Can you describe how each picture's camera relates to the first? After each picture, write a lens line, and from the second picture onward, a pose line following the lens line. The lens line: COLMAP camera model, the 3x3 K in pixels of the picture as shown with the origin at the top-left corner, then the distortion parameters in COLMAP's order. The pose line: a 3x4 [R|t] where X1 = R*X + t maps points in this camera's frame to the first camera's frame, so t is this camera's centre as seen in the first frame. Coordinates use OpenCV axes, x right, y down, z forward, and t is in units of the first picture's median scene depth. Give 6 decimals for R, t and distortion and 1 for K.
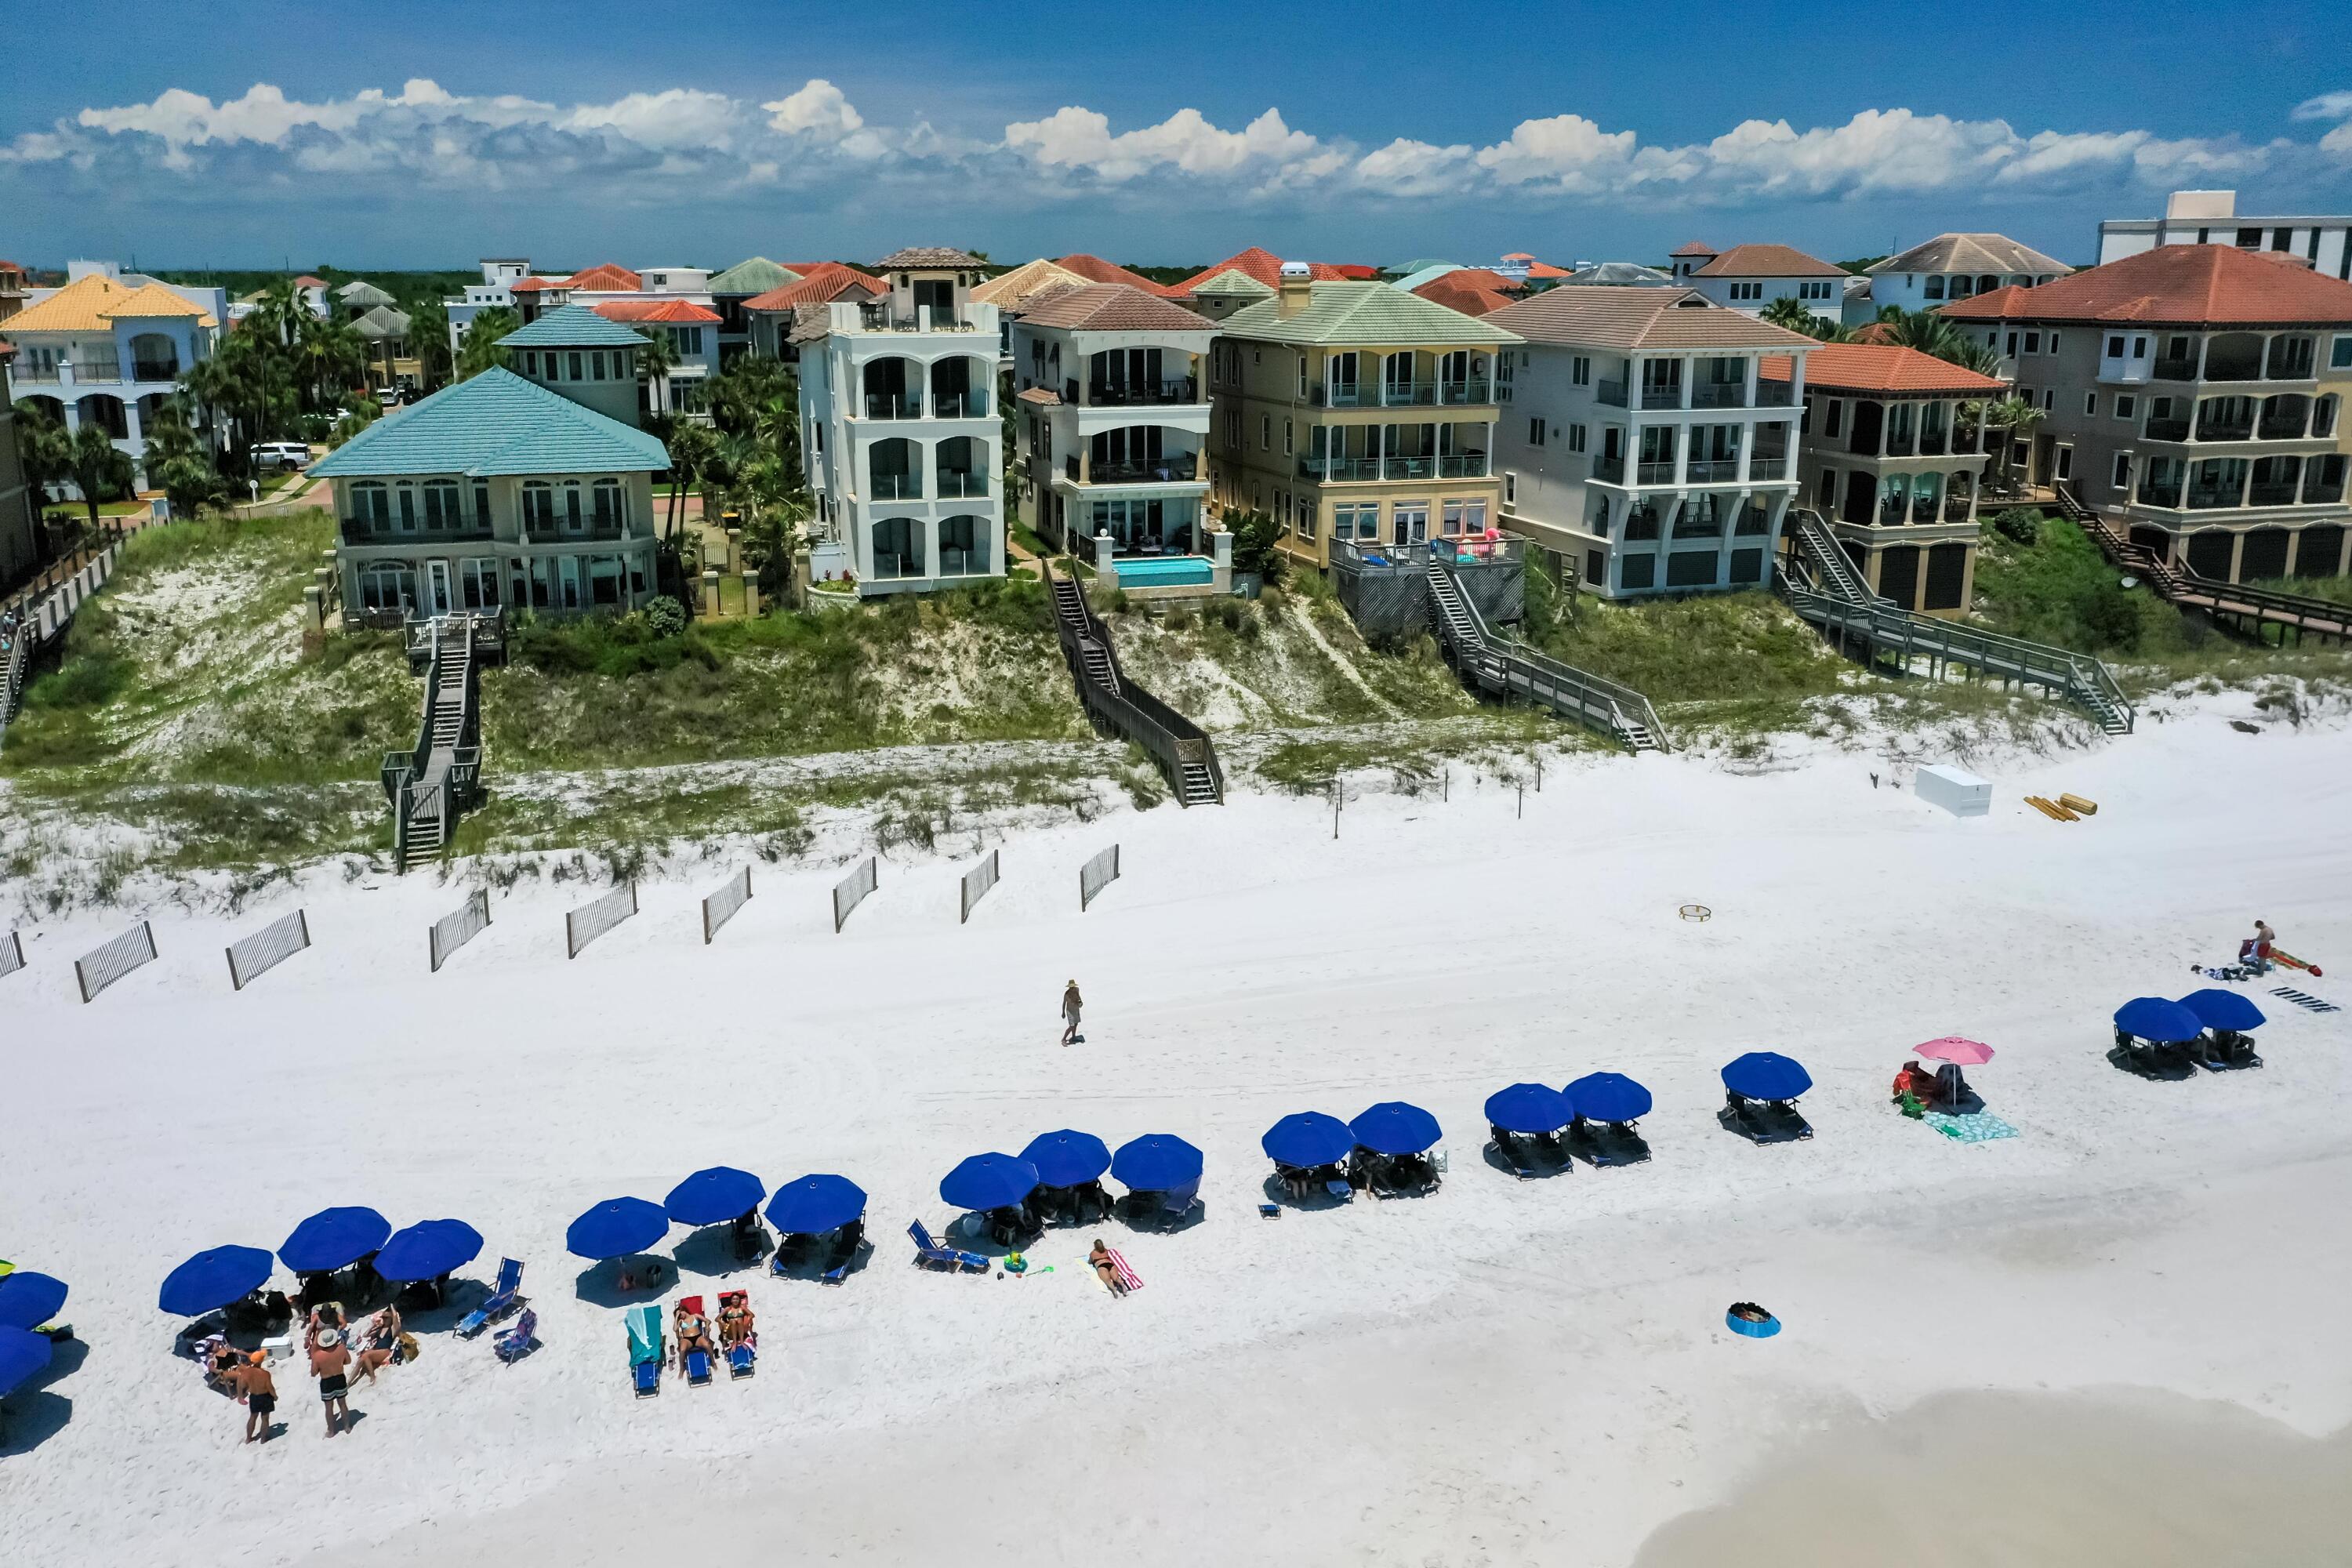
lens RADIAL K [[1889.9, 0, 1164.5], [0, 1889.9, 782.0], [0, 0, 1]] dist [-0.011150, 0.008736]
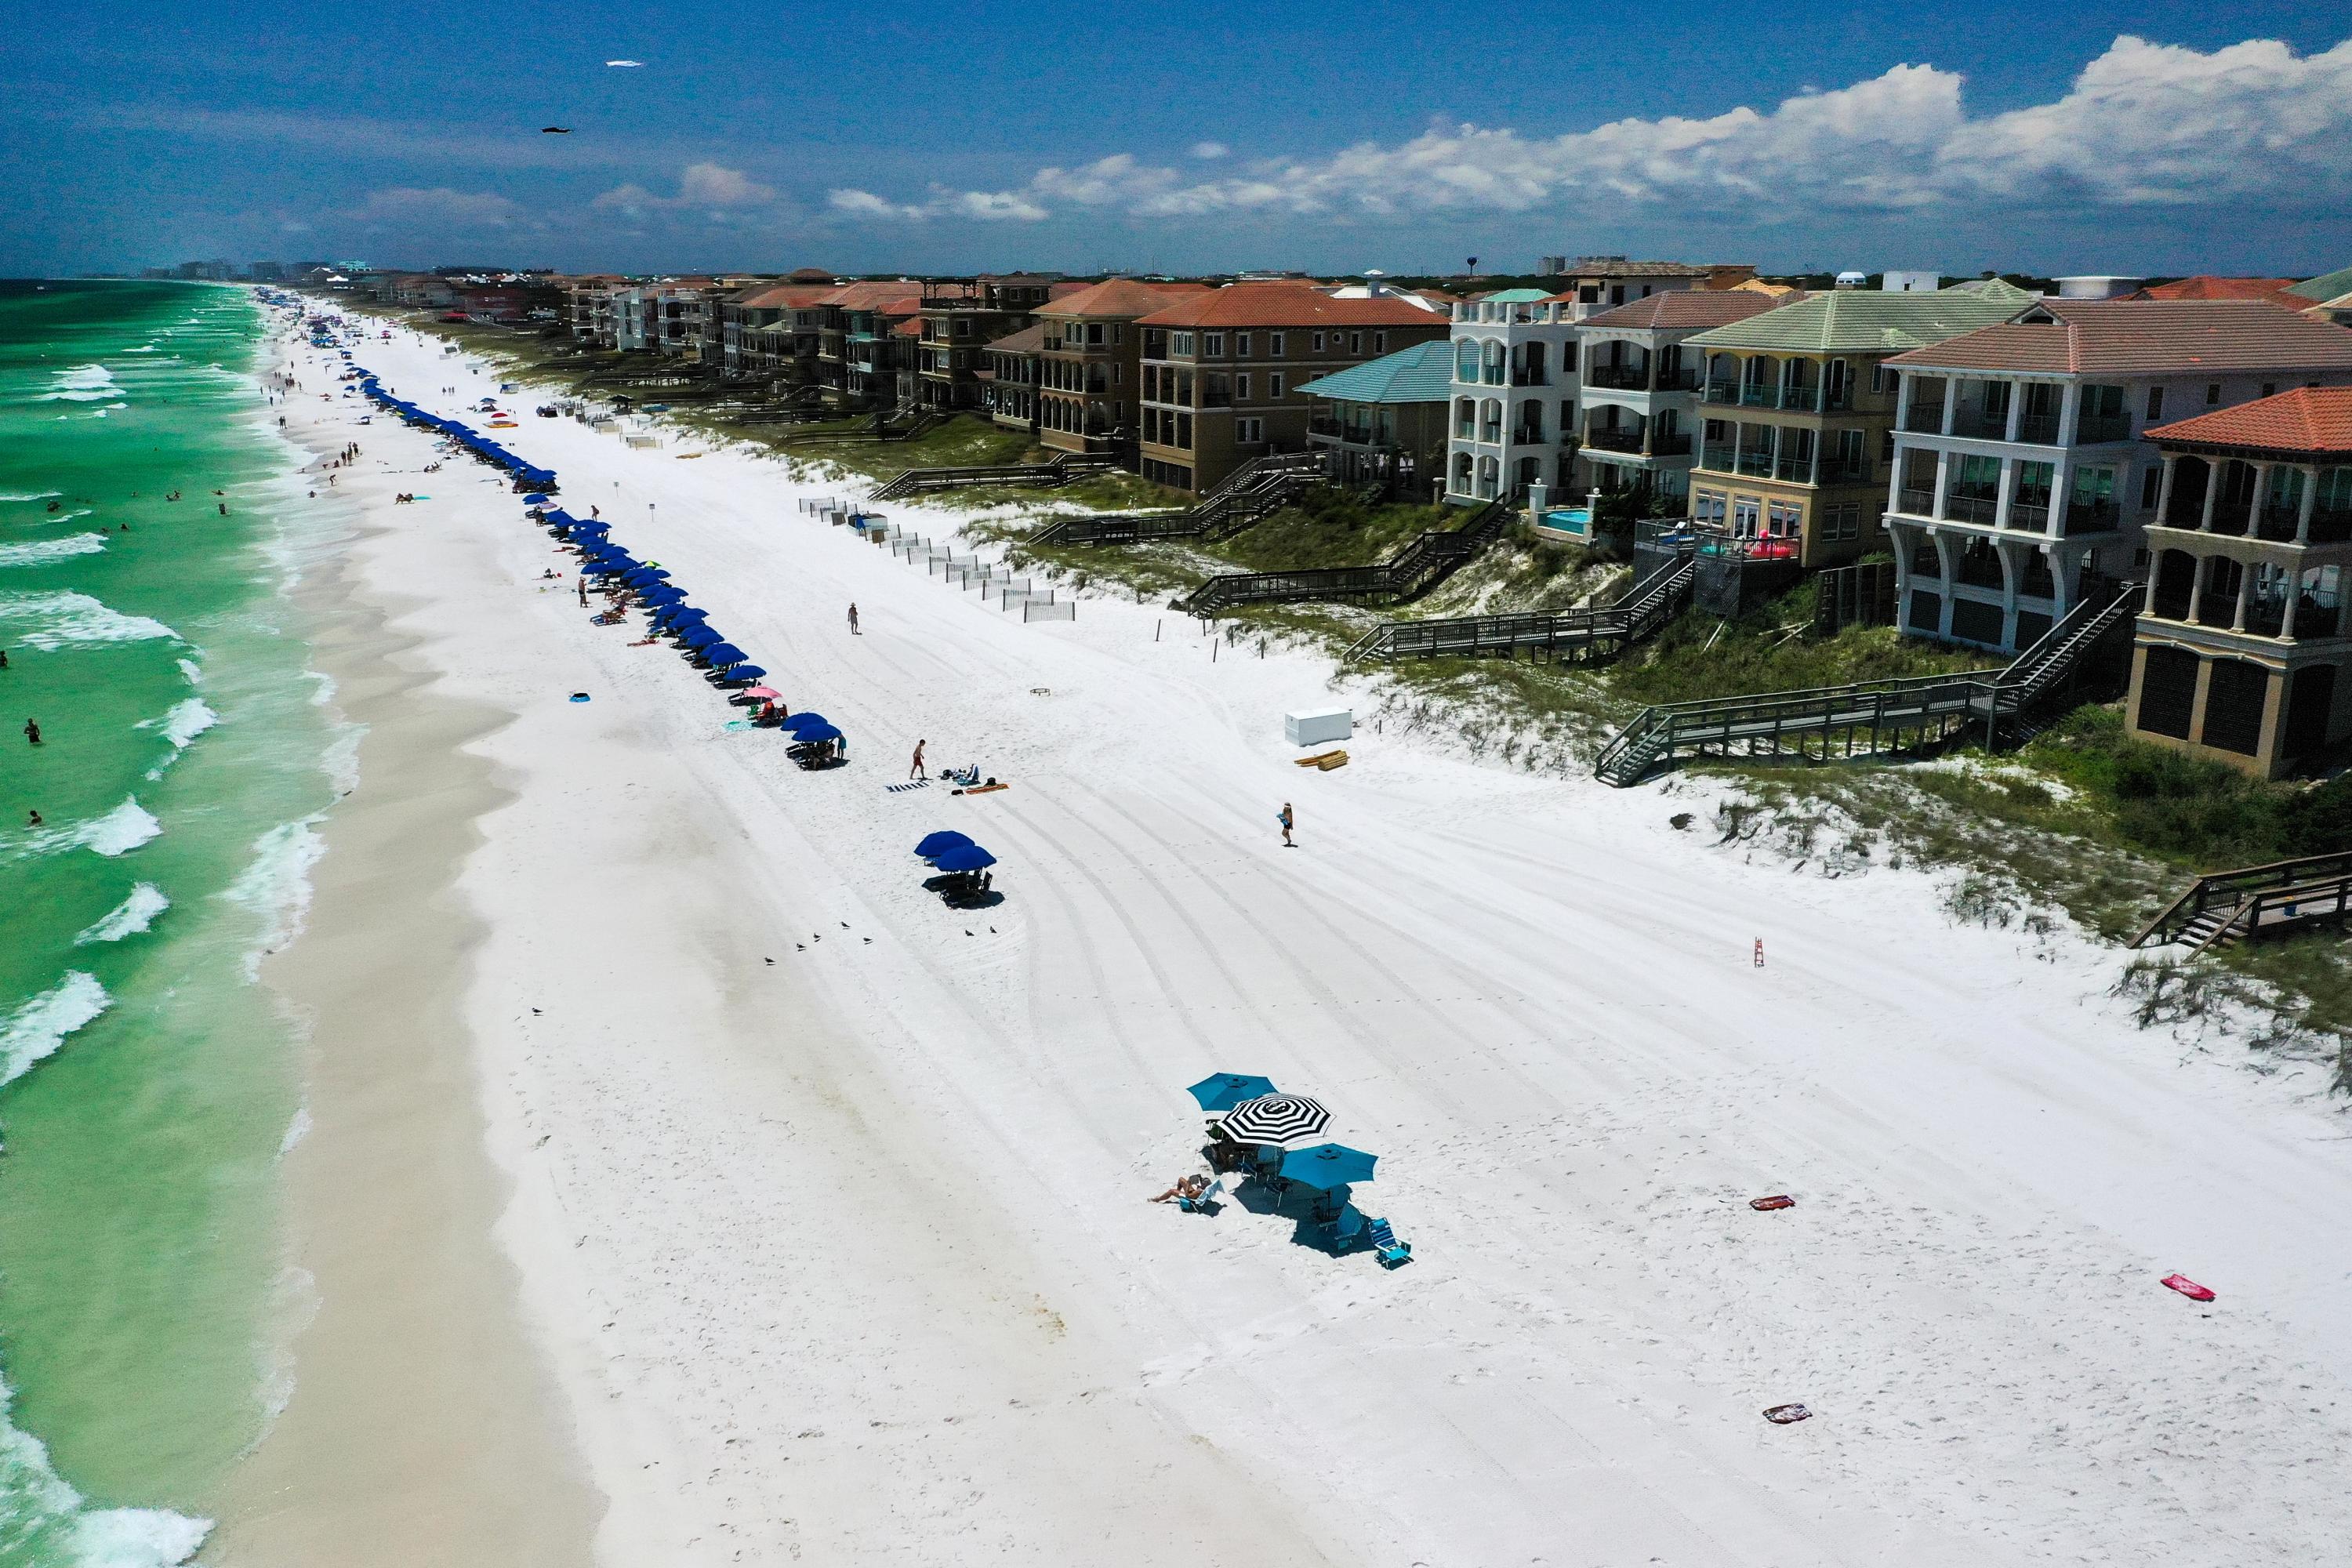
lens RADIAL K [[1889.9, 0, 1164.5], [0, 1889.9, 782.0], [0, 0, 1]] dist [-0.011150, 0.008736]
pose [[0.132532, 0.257840, -0.957055, 1.259290], [-0.257280, 0.941426, 0.218002, -0.159159], [0.957205, 0.217339, 0.191106, 0.570423]]
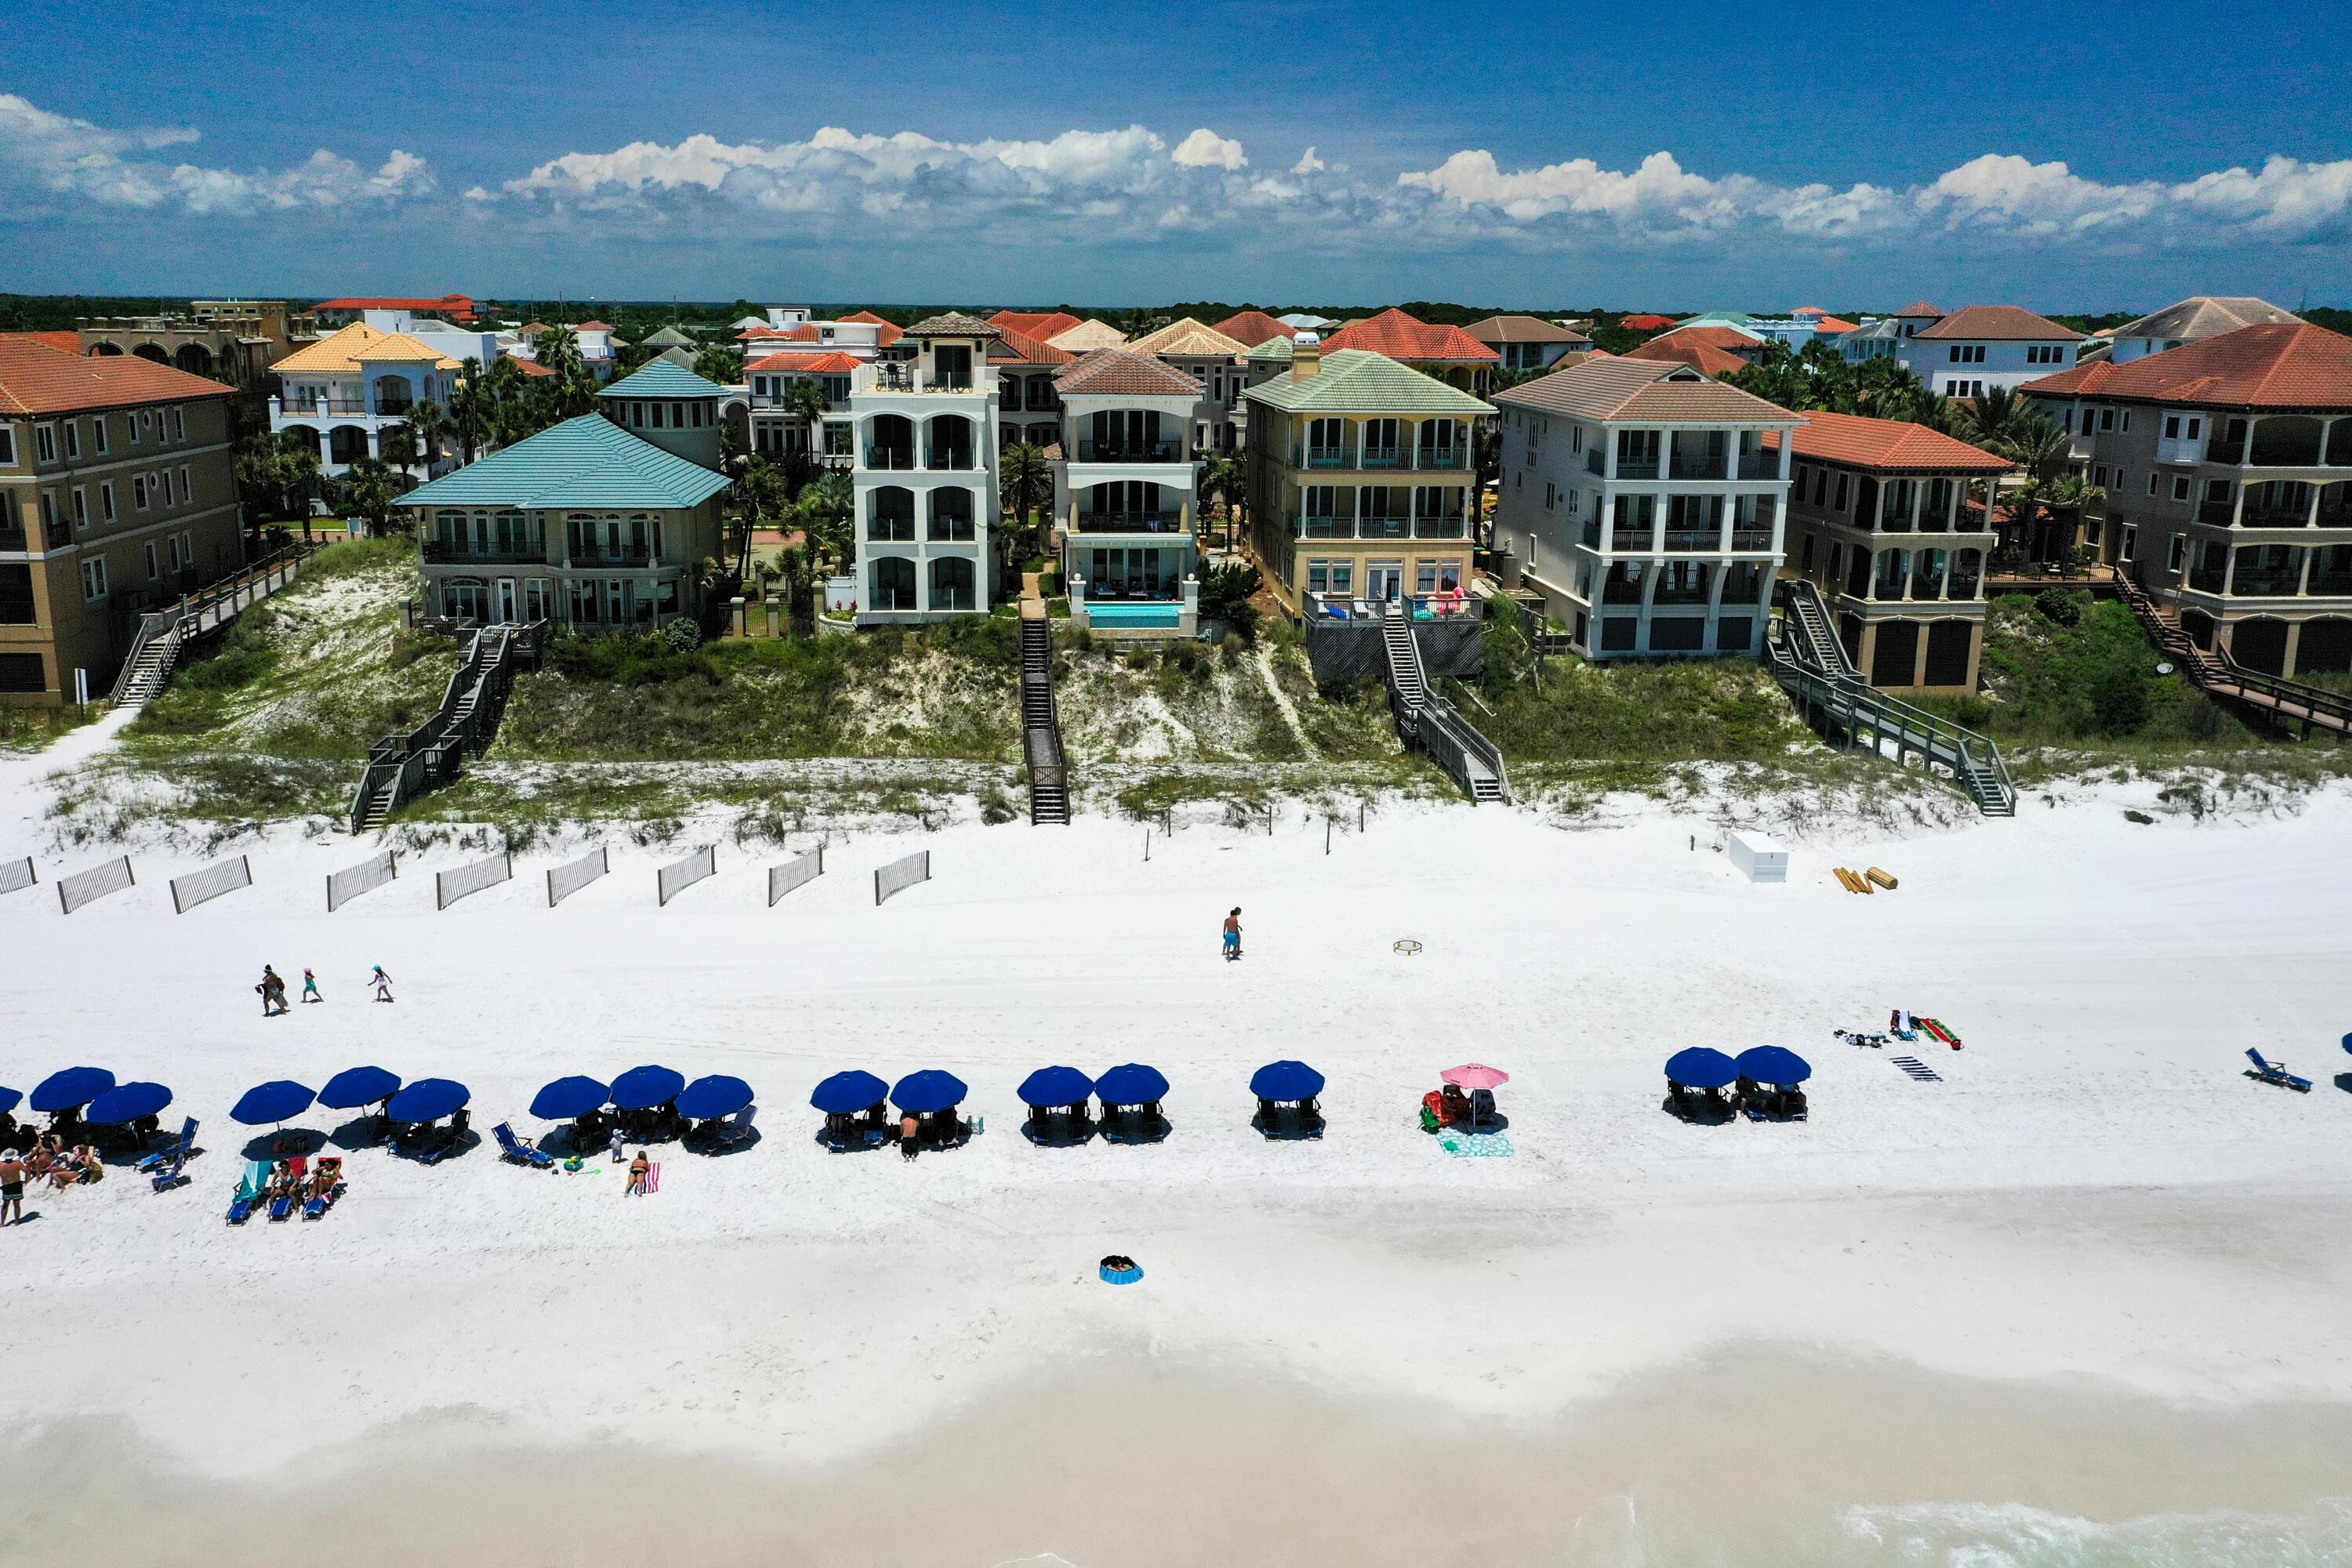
lens RADIAL K [[1889.9, 0, 1164.5], [0, 1889.9, 782.0], [0, 0, 1]] dist [-0.011150, 0.008736]
pose [[0.979346, 0.059592, -0.193208, 0.244238], [-0.063351, 0.997902, -0.013330, -0.001657], [0.192008, 0.025294, 0.981067, -0.068408]]
